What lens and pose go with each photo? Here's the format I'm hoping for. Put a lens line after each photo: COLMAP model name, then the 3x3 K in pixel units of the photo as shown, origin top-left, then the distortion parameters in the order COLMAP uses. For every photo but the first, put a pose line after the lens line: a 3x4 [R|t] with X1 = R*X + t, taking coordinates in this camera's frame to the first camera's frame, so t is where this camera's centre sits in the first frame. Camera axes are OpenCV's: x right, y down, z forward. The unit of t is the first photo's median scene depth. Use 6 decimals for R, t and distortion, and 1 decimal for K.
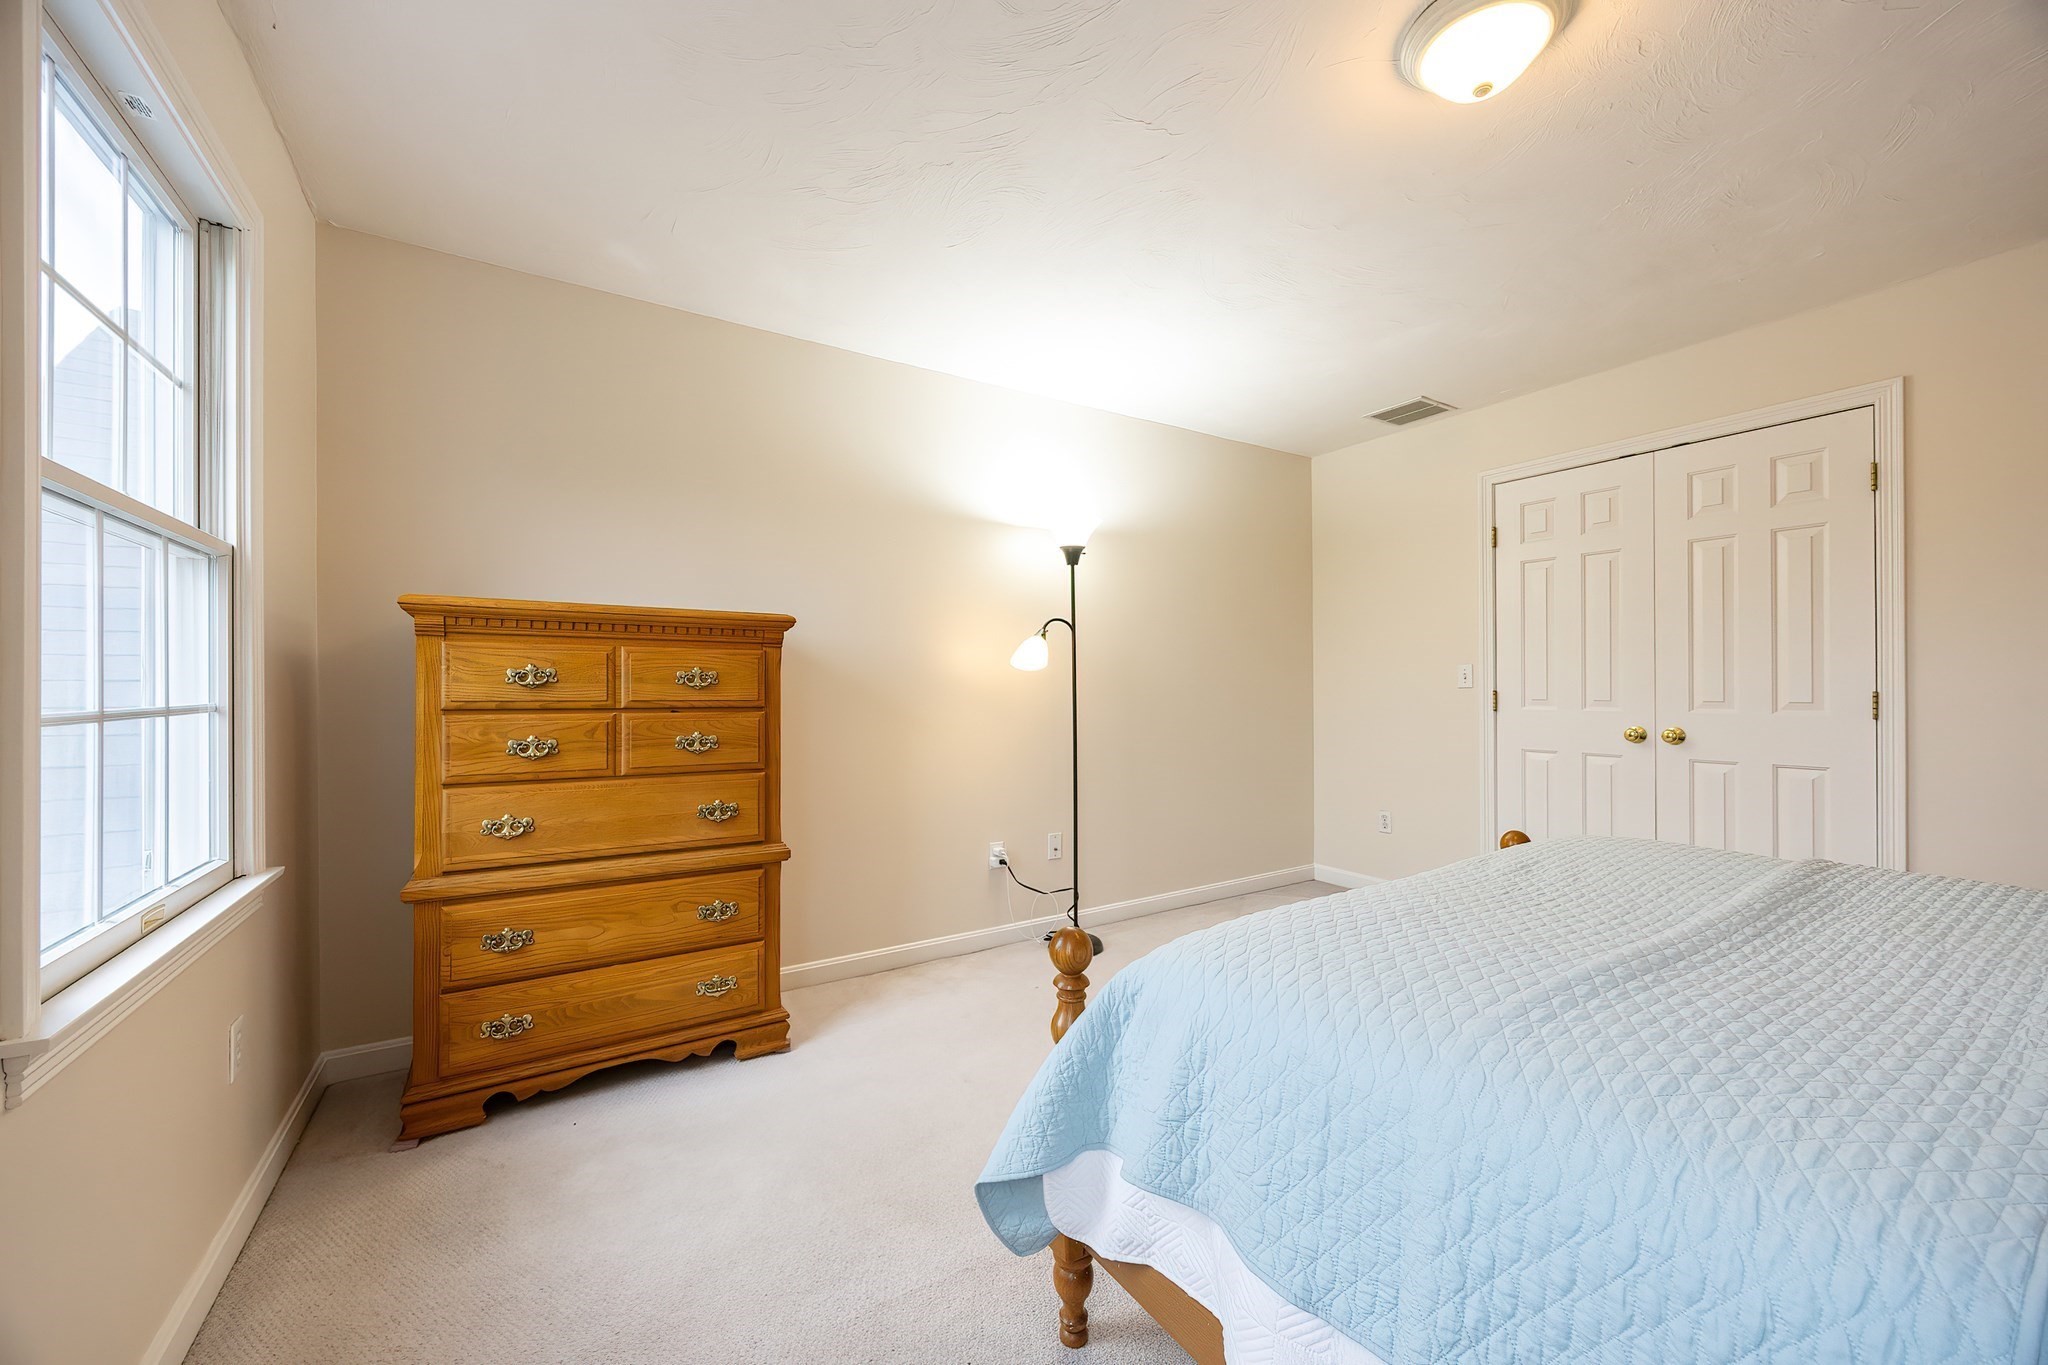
lens RADIAL K [[808.4, 0, 1024.0], [0, 808.4, 682.5], [0, 0, 1]] dist [0.000157, 0.000033]
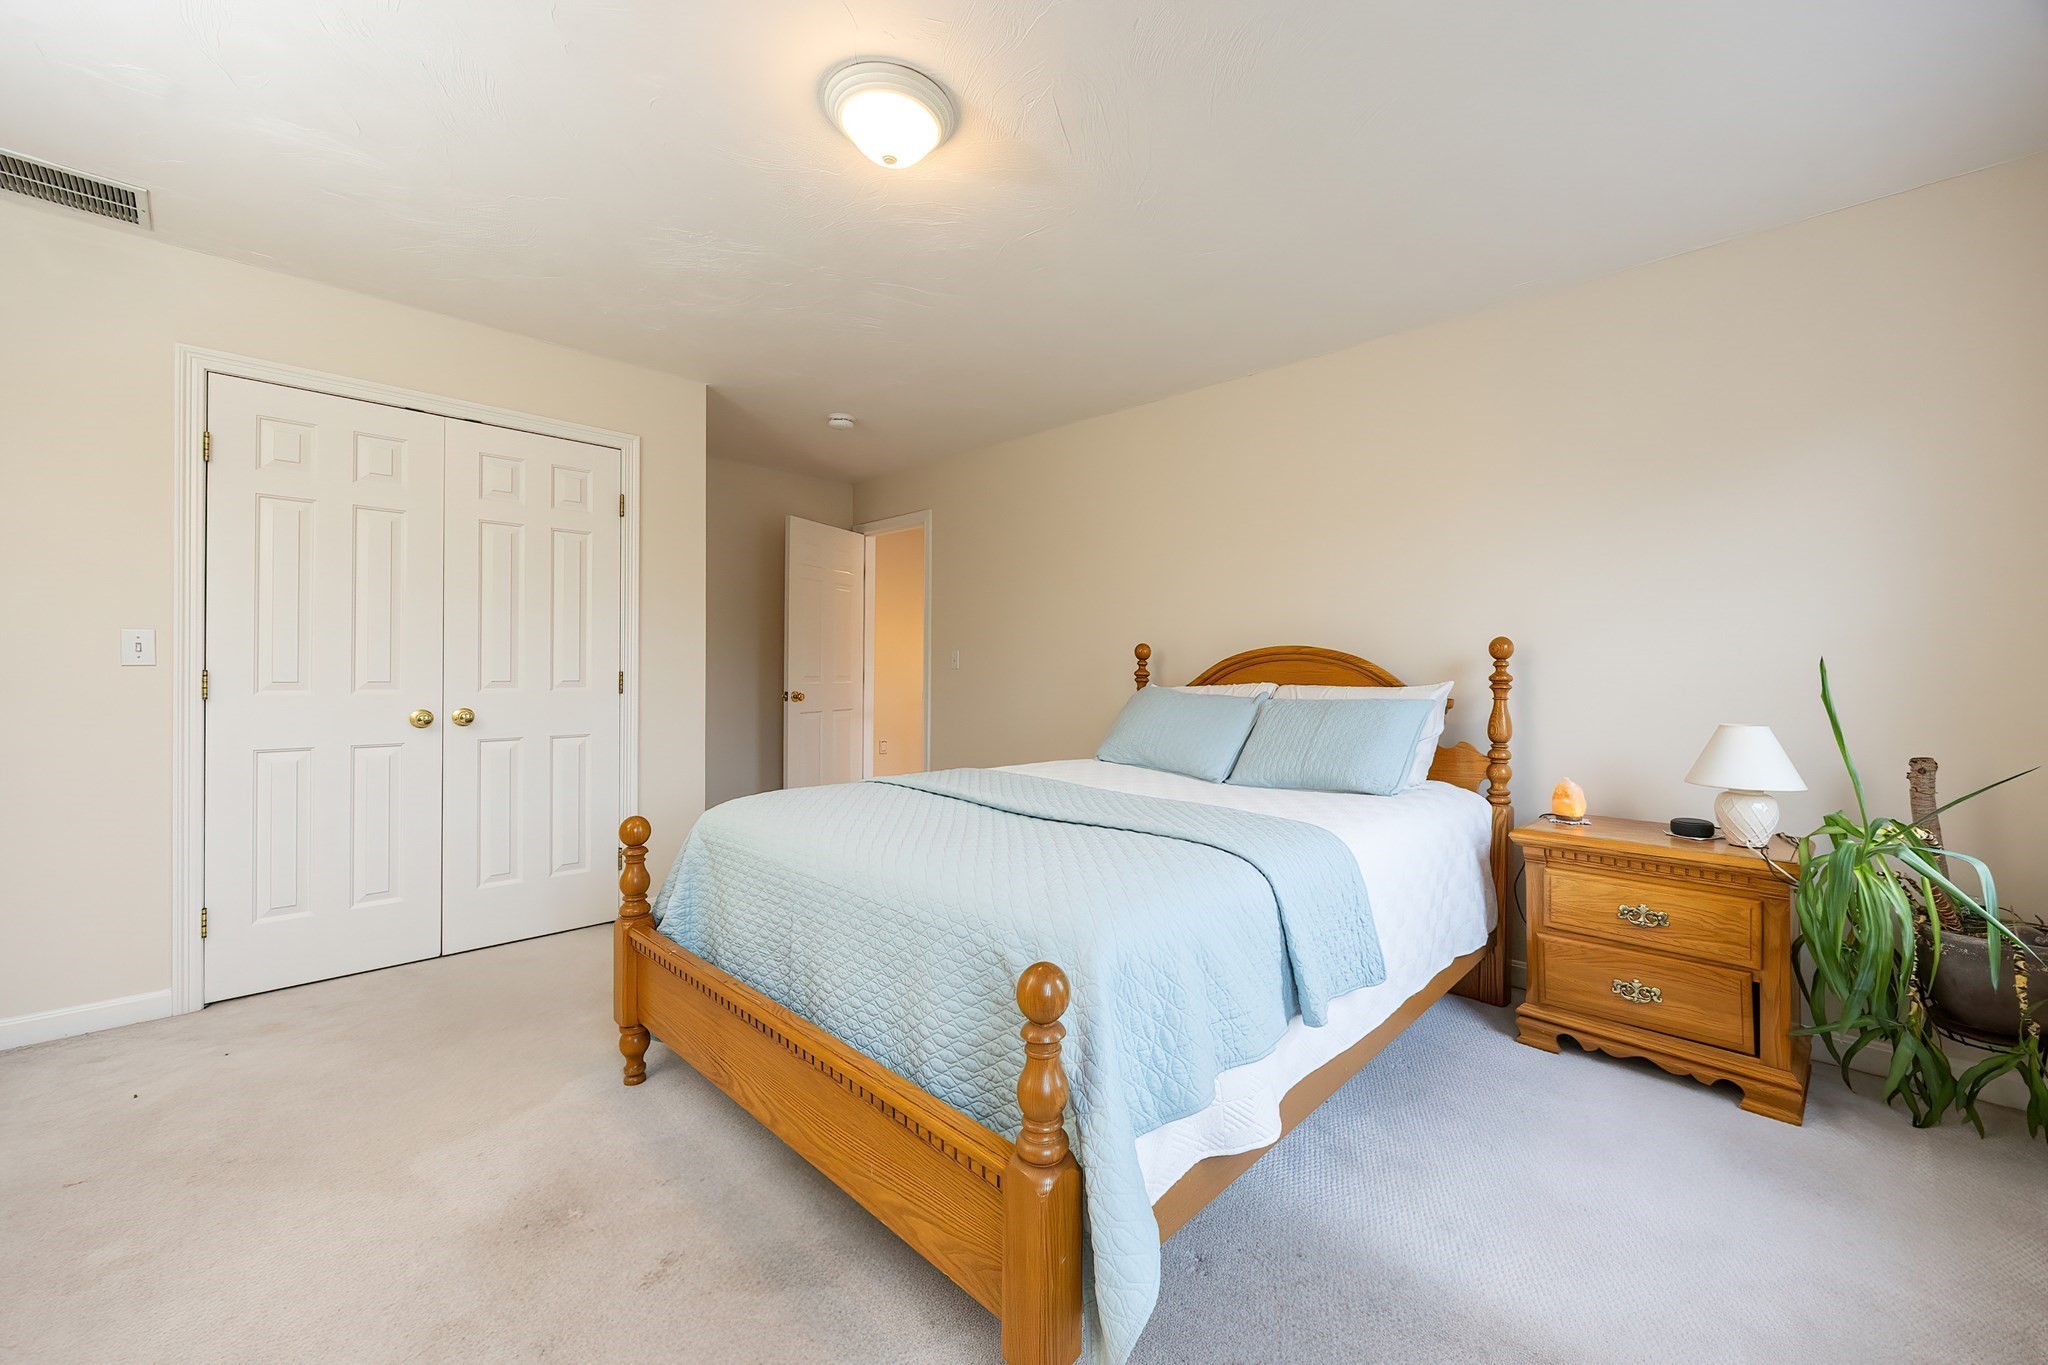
lens RADIAL K [[787.4, 0, 1028.4], [0, 787.4, 682.7], [0, 0, 1]] dist [0.000484, 0.000039]
pose [[-0.215985, -0.011471, 0.976329, -0.271080], [-0.013534, 0.999870, 0.008753, 0.007172], [-0.976303, -0.011323, -0.216112, 0.539268]]
